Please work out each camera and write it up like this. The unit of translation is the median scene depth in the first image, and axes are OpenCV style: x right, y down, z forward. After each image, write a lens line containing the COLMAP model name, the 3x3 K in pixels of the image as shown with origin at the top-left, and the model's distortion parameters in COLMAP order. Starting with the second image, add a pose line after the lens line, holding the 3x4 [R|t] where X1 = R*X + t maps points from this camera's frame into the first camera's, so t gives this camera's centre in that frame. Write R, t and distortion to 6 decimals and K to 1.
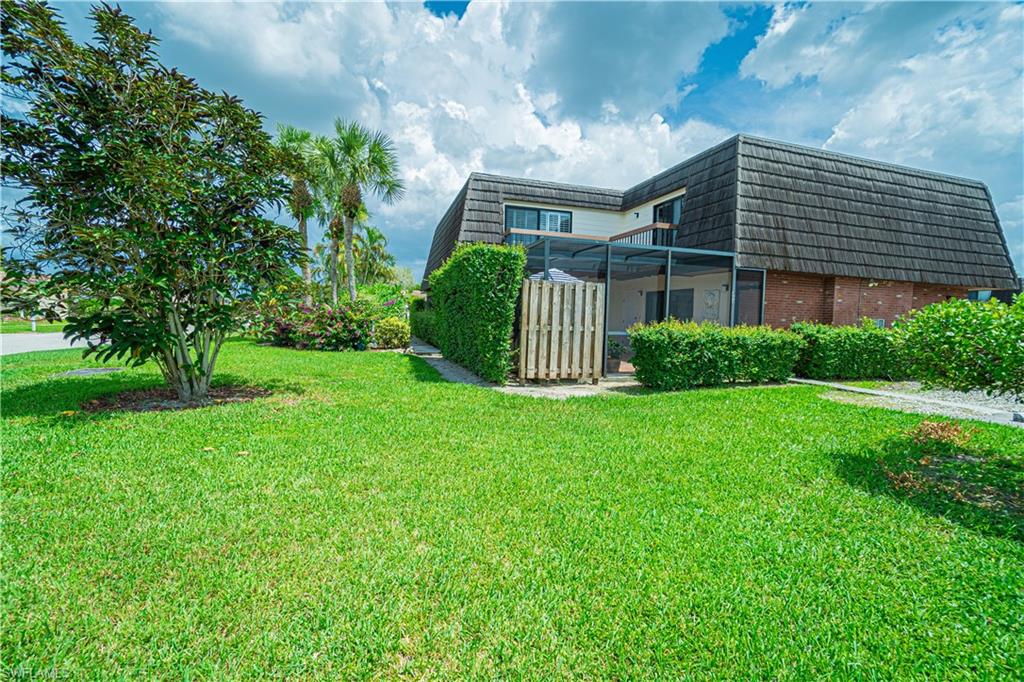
lens RADIAL K [[447.1, 0, 508.0], [0, 447.1, 344.6], [0, 0, 1]] dist [-0.062584, 0.019458]
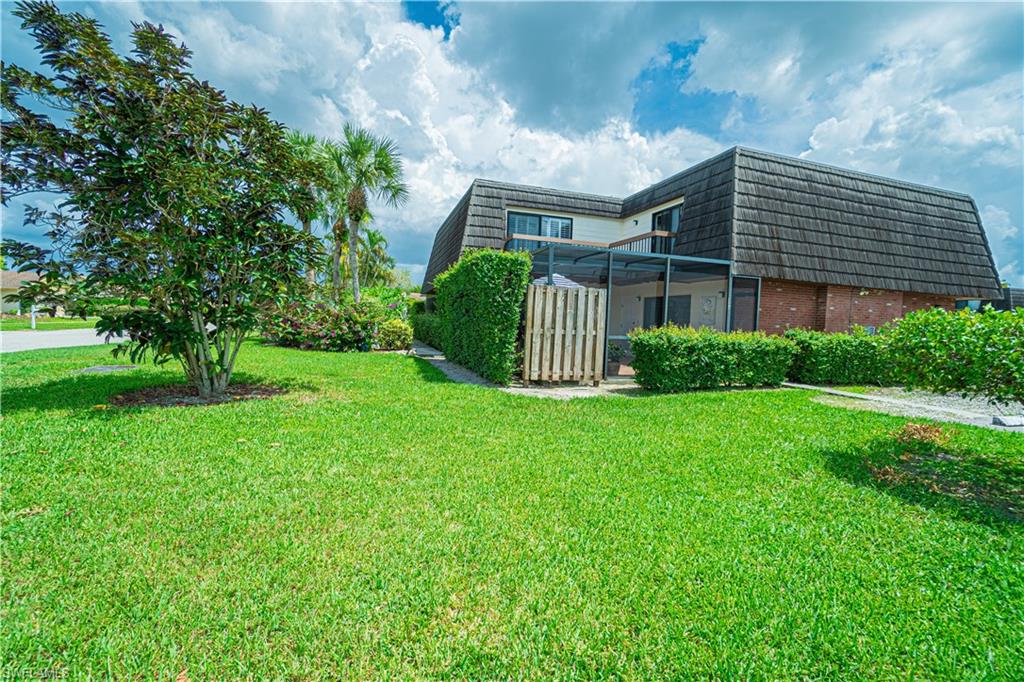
lens RADIAL K [[447.1, 0, 508.0], [0, 447.1, 344.6], [0, 0, 1]] dist [-0.062584, 0.019458]
pose [[0.999888, 0.011197, 0.009893, -0.019812], [-0.011121, 0.999908, -0.007717, 0.002150], [-0.009978, 0.007606, 0.999921, -0.032720]]
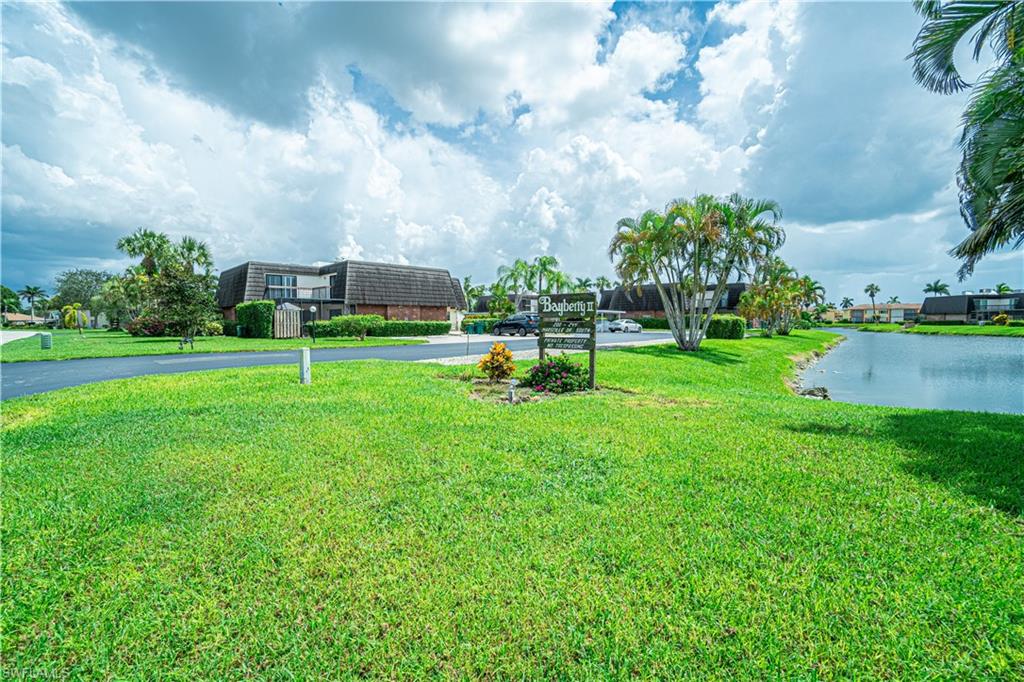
lens RADIAL K [[447.1, 0, 508.0], [0, 447.1, 344.6], [0, 0, 1]] dist [-0.062584, 0.019458]
pose [[0.873732, -0.051888, 0.483632, -0.044855], [0.053616, 0.998509, 0.010264, 0.178023], [-0.483444, 0.016963, 0.875211, -2.732634]]
